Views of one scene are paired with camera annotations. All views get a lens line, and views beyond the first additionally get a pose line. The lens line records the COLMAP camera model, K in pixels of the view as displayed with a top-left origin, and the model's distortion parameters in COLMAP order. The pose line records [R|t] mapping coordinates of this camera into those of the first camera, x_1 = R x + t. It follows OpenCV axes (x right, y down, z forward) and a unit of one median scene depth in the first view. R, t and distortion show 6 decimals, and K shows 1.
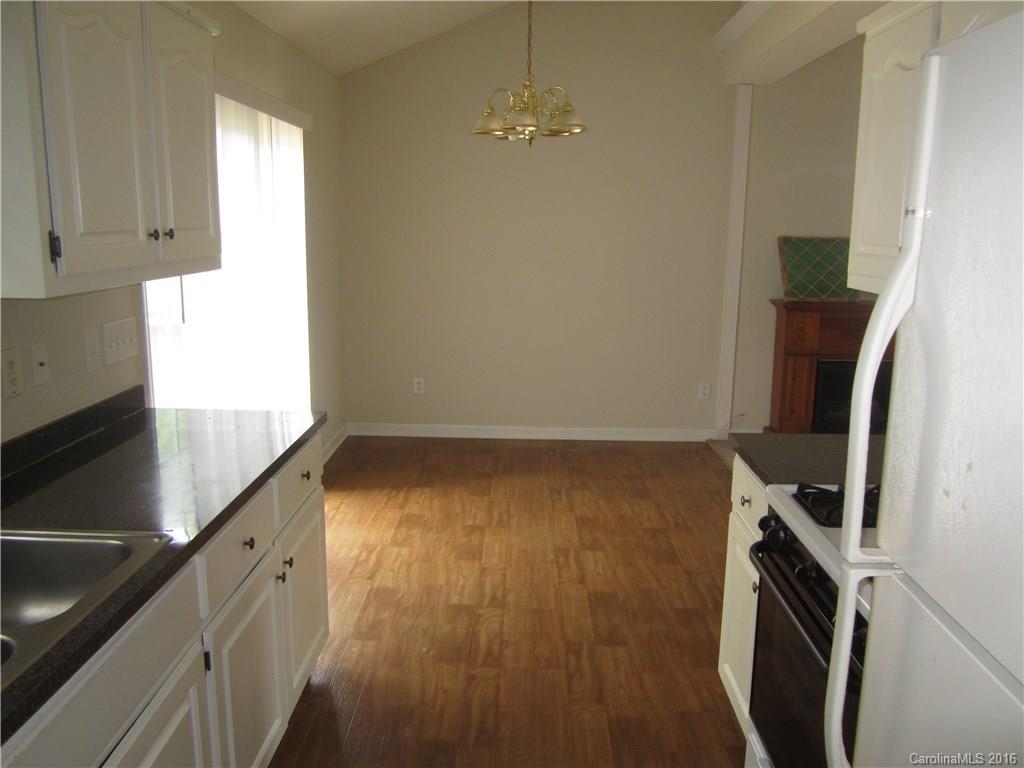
lens RADIAL K [[855.9, 0, 509.2], [0, 855.9, 382.4], [0, 0, 1]] dist [-0.007254, -0.048886]
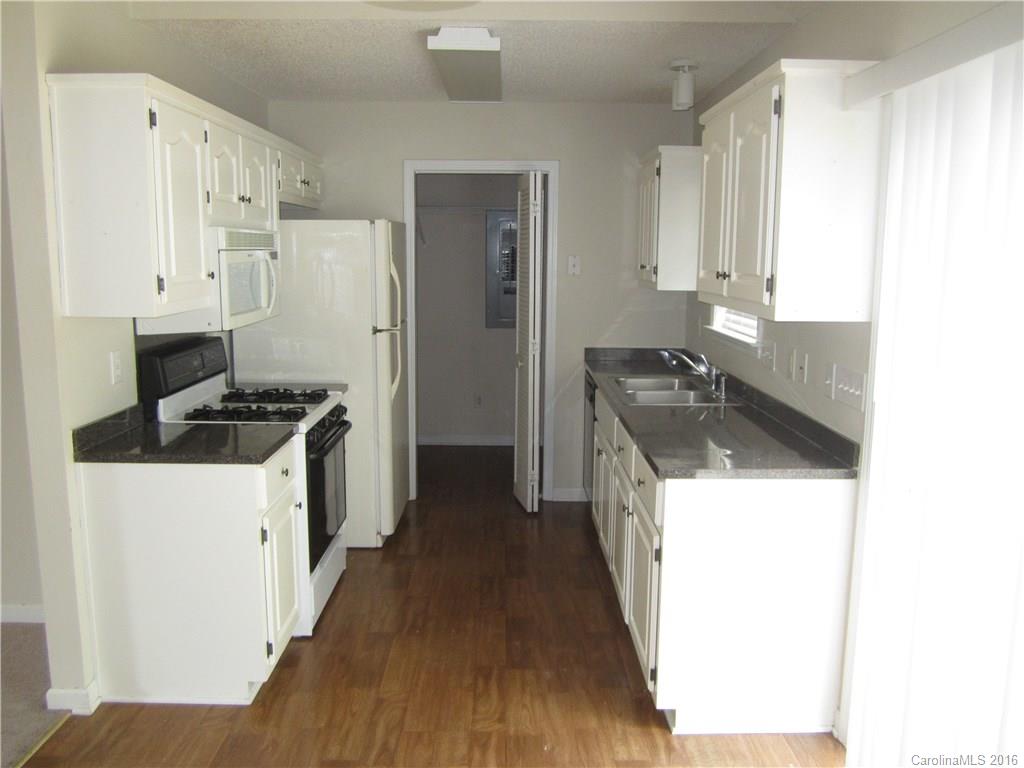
lens RADIAL K [[855.9, 0, 509.2], [0, 855.9, 382.4], [0, 0, 1]] dist [-0.007254, -0.048886]
pose [[-0.999550, -0.012167, -0.027426, -0.021404], [-0.020757, 0.940458, 0.339275, -0.352030], [0.021665, 0.339691, -0.940287, 1.755354]]
